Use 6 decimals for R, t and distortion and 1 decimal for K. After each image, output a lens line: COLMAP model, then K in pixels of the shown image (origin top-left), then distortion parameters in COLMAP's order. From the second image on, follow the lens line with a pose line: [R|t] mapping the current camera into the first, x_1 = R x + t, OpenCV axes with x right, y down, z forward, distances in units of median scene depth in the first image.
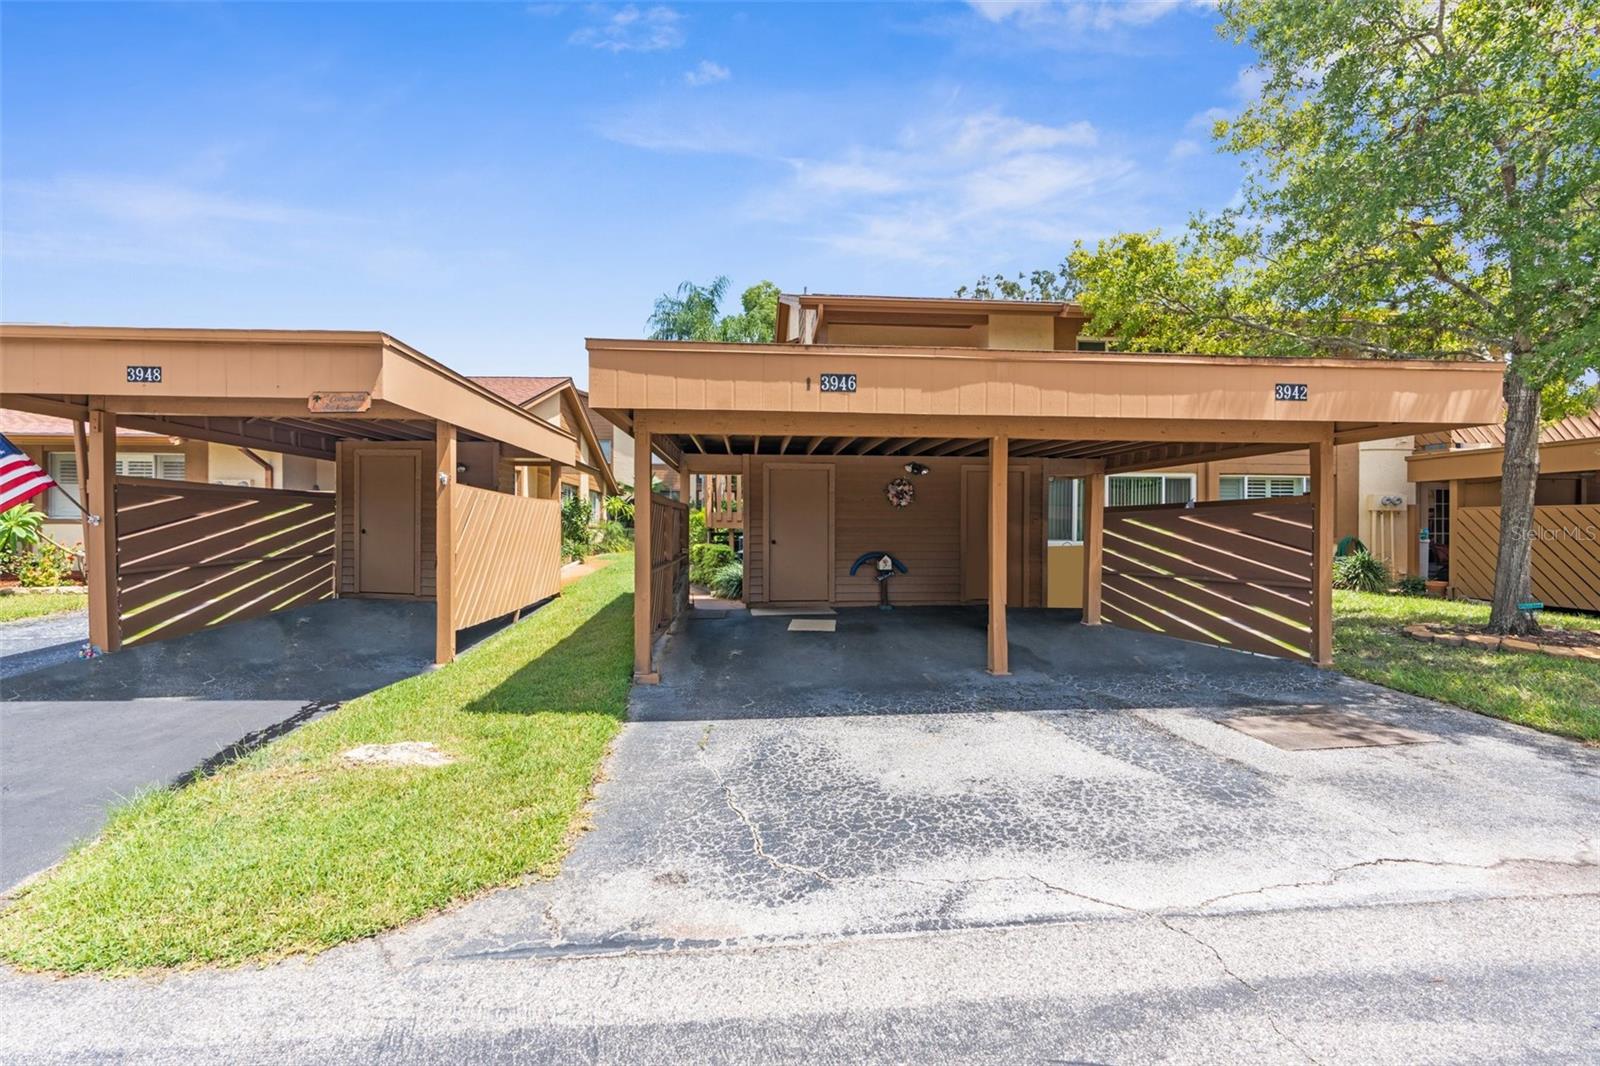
lens RADIAL K [[725.4, 0, 793.4], [0, 725.4, 530.7], [0, 0, 1]] dist [-0.007765, 0.003319]
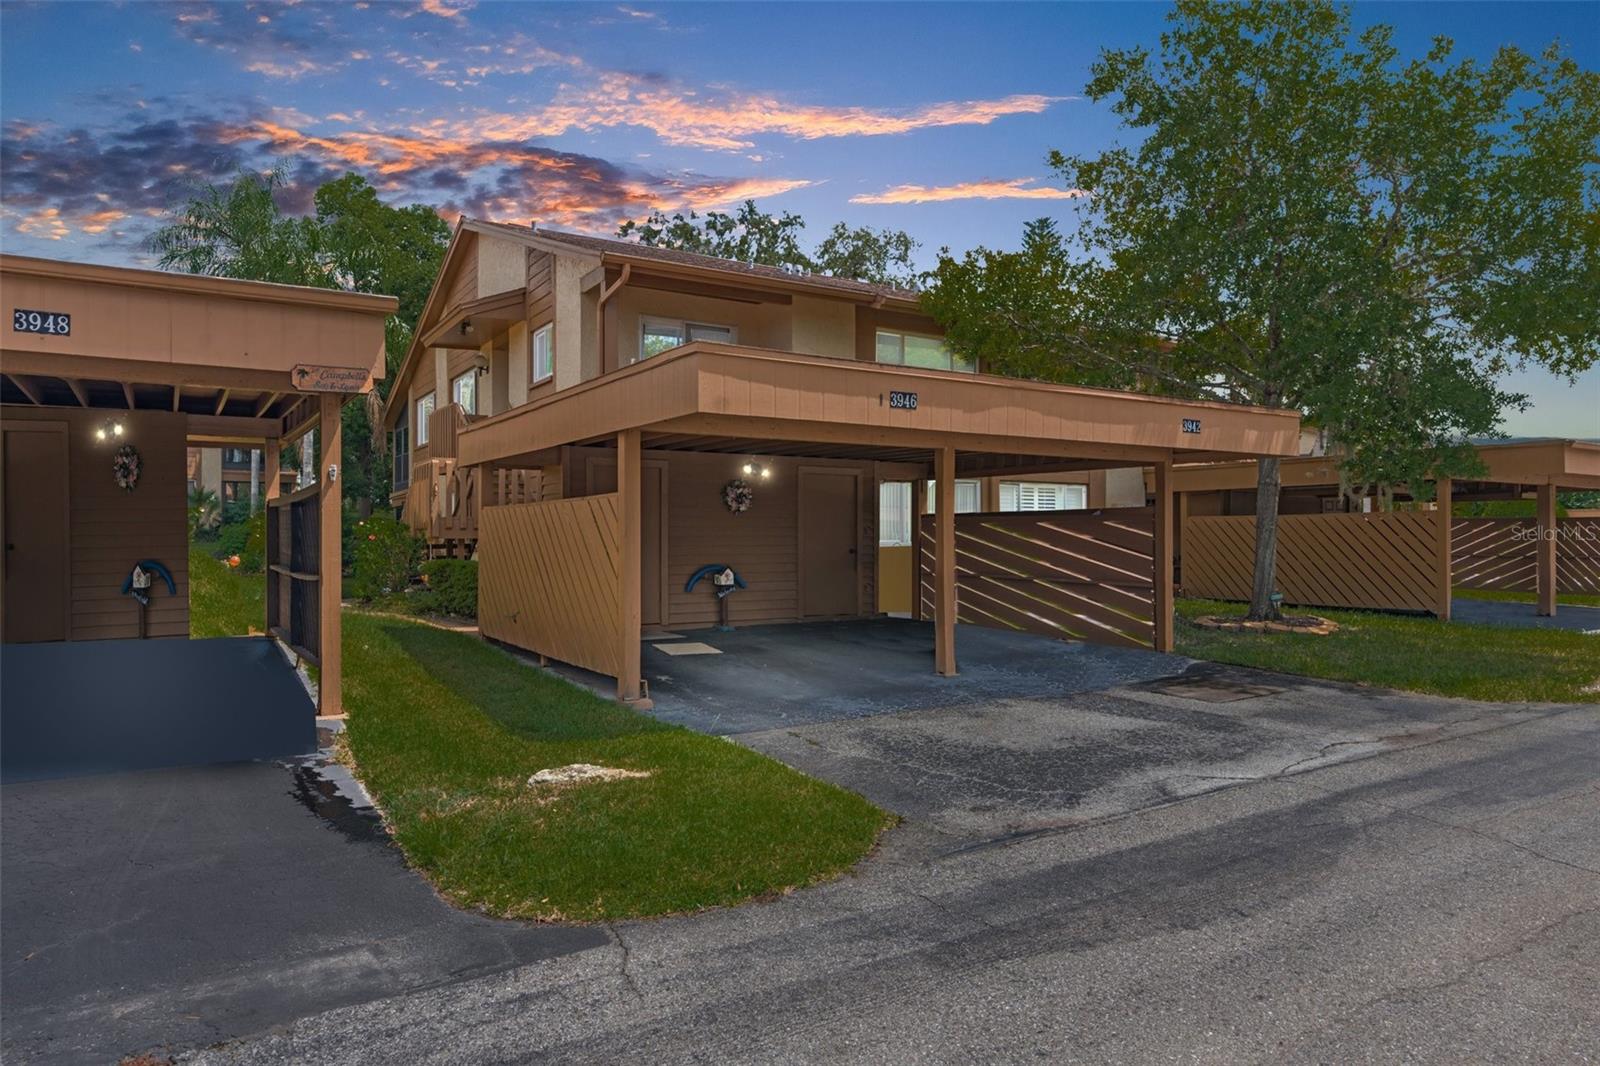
lens RADIAL K [[1029.8, 0, 806.4], [0, 1029.8, 532.3], [0, 0, 1]] dist [0.009611, 0.000195]
pose [[0.881919, -0.001633, 0.471398, -0.703435], [0.006471, 0.999942, -0.008643, 0.004004], [-0.471356, 0.010673, 0.881878, -0.250130]]
